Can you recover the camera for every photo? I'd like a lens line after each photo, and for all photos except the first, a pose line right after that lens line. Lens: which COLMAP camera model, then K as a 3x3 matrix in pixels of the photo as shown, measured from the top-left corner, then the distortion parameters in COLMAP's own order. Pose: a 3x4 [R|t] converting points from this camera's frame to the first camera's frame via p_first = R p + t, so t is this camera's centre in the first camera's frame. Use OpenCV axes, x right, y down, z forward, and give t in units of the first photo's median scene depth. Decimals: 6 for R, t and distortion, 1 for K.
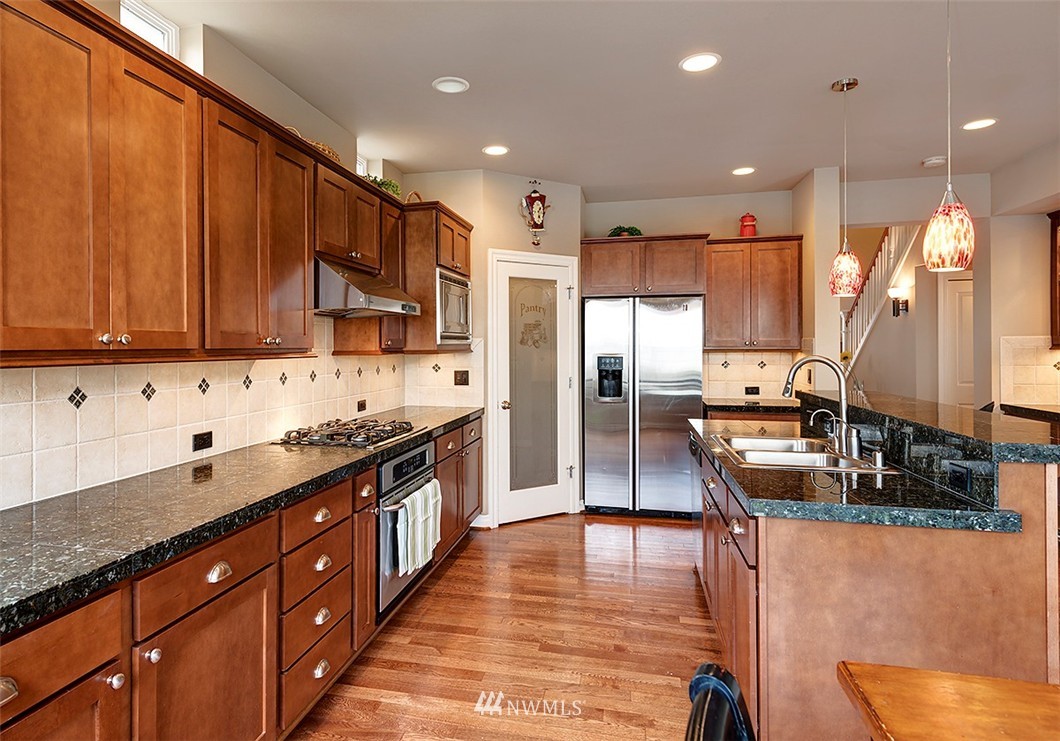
lens RADIAL K [[601.9, 0, 479.4], [0, 601.9, 349.7], [0, 0, 1]] dist [0.005003, -0.002724]
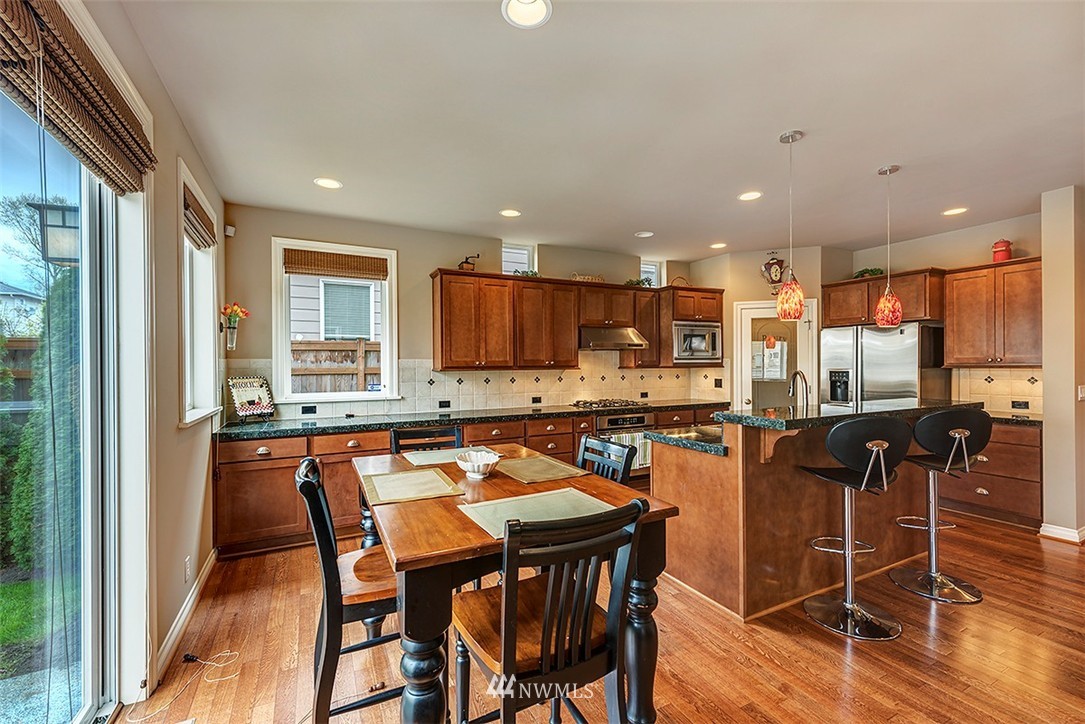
lens RADIAL K [[450.8, 0, 545.6], [0, 450.8, 365.8], [0, 0, 1]] dist [0.002582, -0.000097]
pose [[0.669397, 0.001338, -0.742904, 0.783300], [0.000757, 0.999997, 0.002483, -0.004423], [0.742905, -0.002225, 0.669394, -0.232073]]
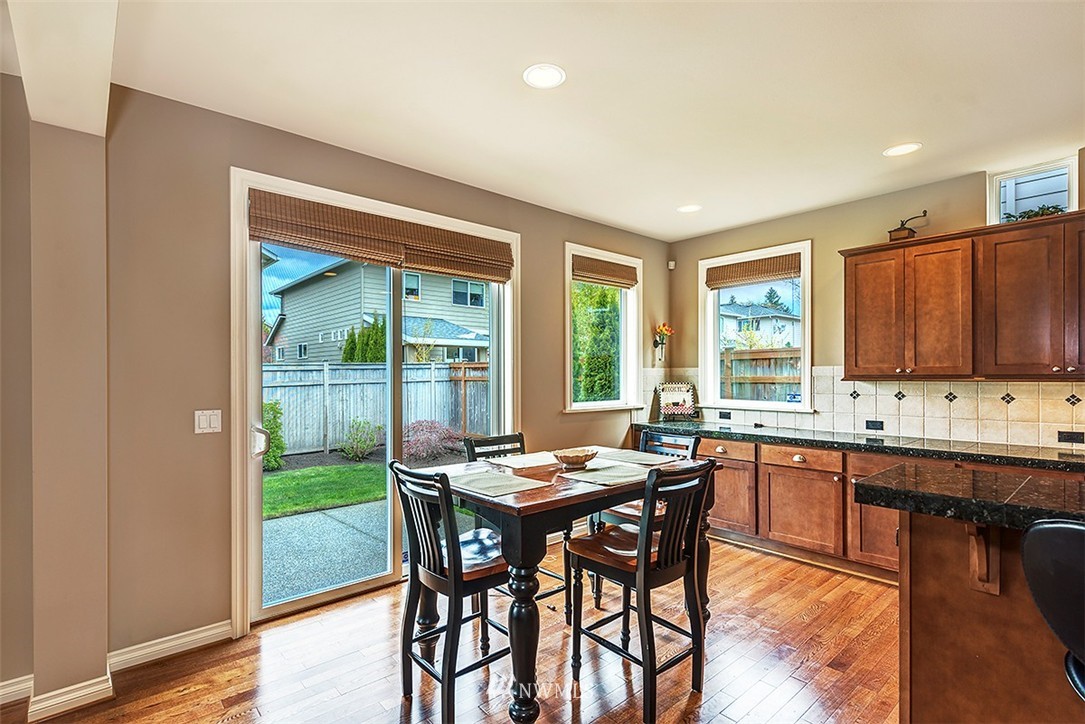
lens RADIAL K [[510.0, 0, 540.0], [0, 510.0, 373.4], [0, 0, 1]] dist [-0.000179, -0.000065]
pose [[-0.559757, 0.002925, -0.828652, 0.953119], [0.002201, 0.999995, 0.002044, -0.006896], [0.828654, -0.000680, -0.559761, 0.459231]]
